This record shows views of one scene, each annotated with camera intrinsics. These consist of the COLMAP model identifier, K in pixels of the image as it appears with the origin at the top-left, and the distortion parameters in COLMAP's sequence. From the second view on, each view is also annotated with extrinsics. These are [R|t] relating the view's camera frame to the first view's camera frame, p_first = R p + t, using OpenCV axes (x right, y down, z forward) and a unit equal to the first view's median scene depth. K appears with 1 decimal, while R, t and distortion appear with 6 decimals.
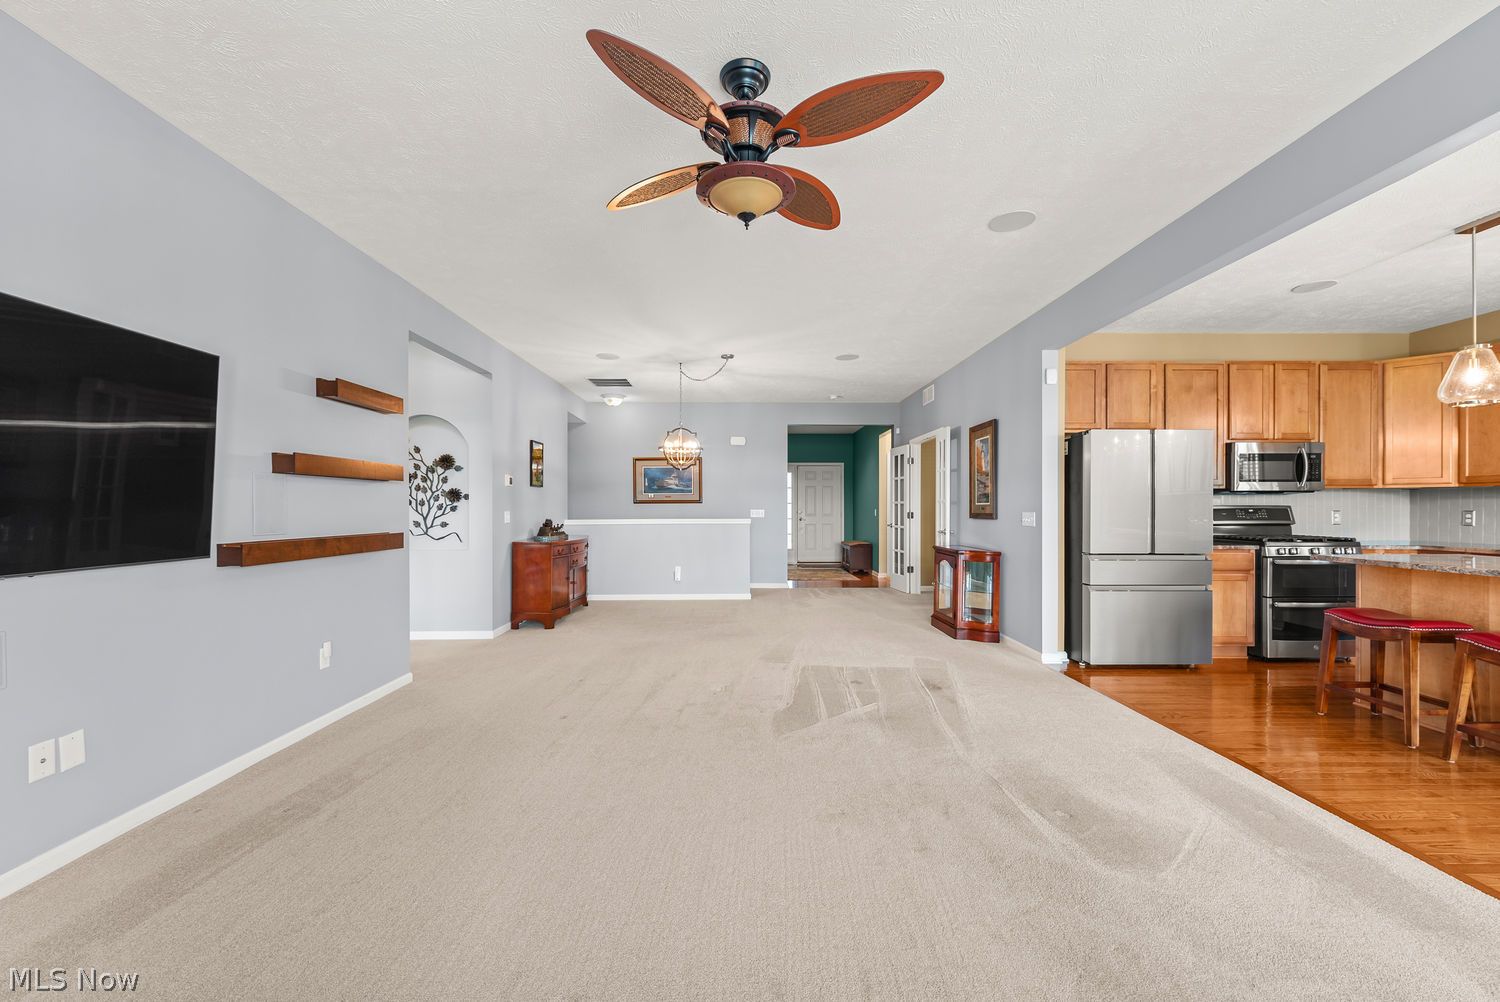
lens RADIAL K [[596.5, 0, 749.6], [0, 596.5, 506.6], [0, 0, 1]] dist [0.010503, -0.004817]
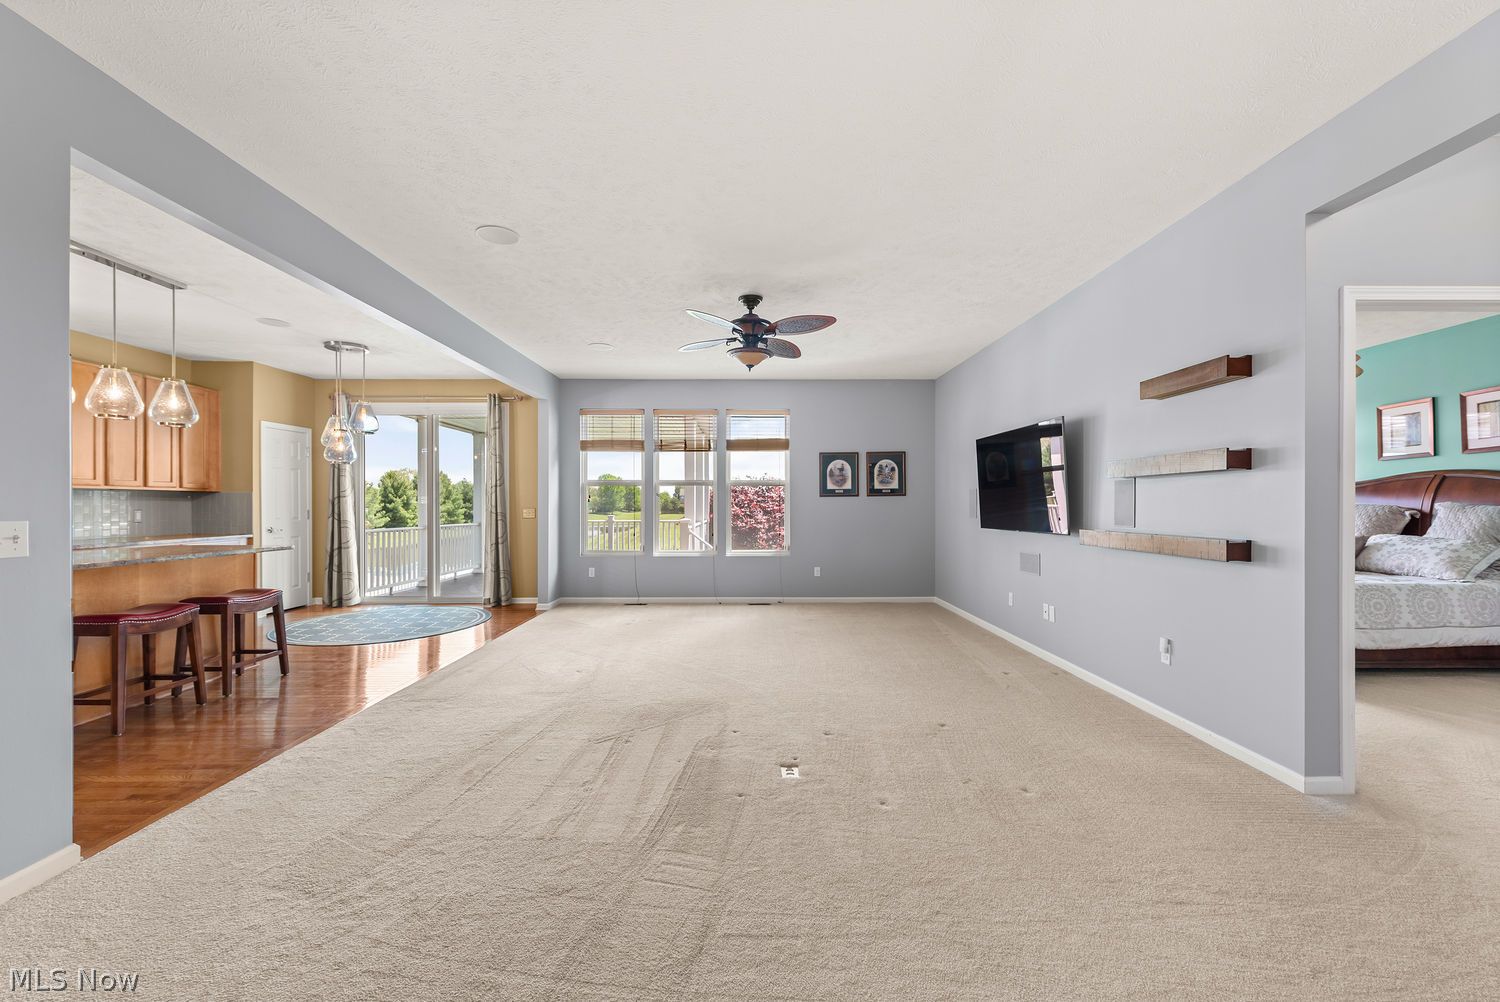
lens RADIAL K [[596.5, 0, 749.6], [0, 596.5, 506.6], [0, 0, 1]] dist [0.010503, -0.004817]
pose [[-0.999973, 0.001872, 0.007067, -0.007528], [0.001880, 0.999998, 0.001119, 0.000570], [-0.007065, 0.001132, -0.999974, 1.312049]]
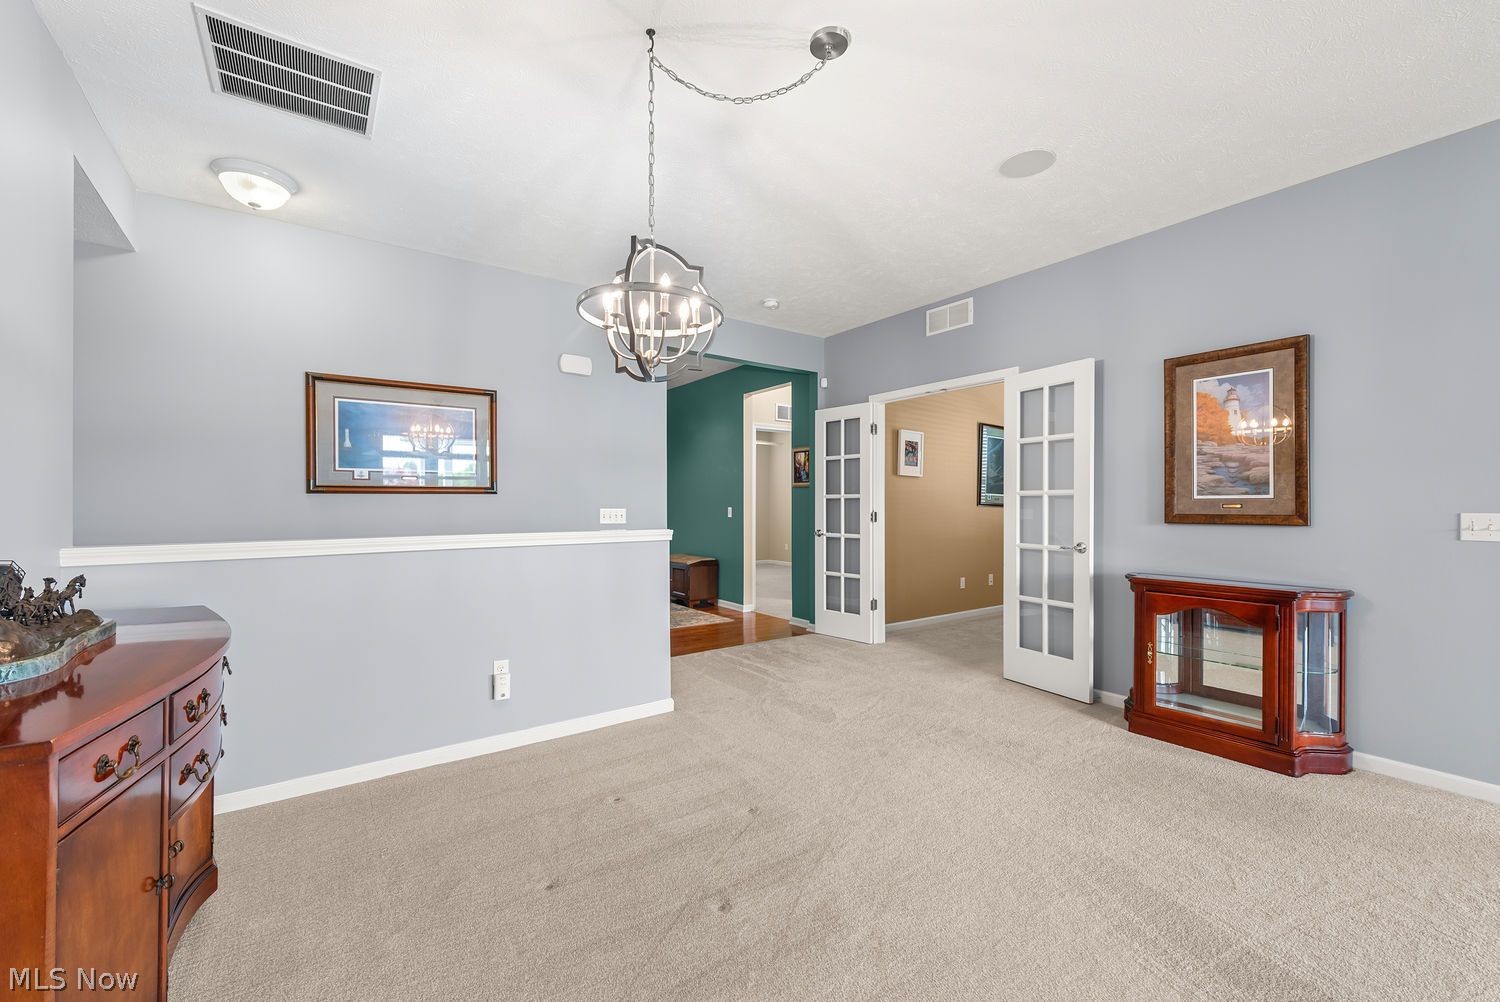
lens RADIAL K [[611.4, 0, 750.0], [0, 611.4, 501.0], [0, 0, 1]] dist [0.002065, -0.000064]
pose [[0.821069, 0.004605, 0.570811, -0.319801], [-0.001620, 0.999982, -0.005737, 0.003025], [-0.570827, 0.003786, 0.821062, 0.900915]]
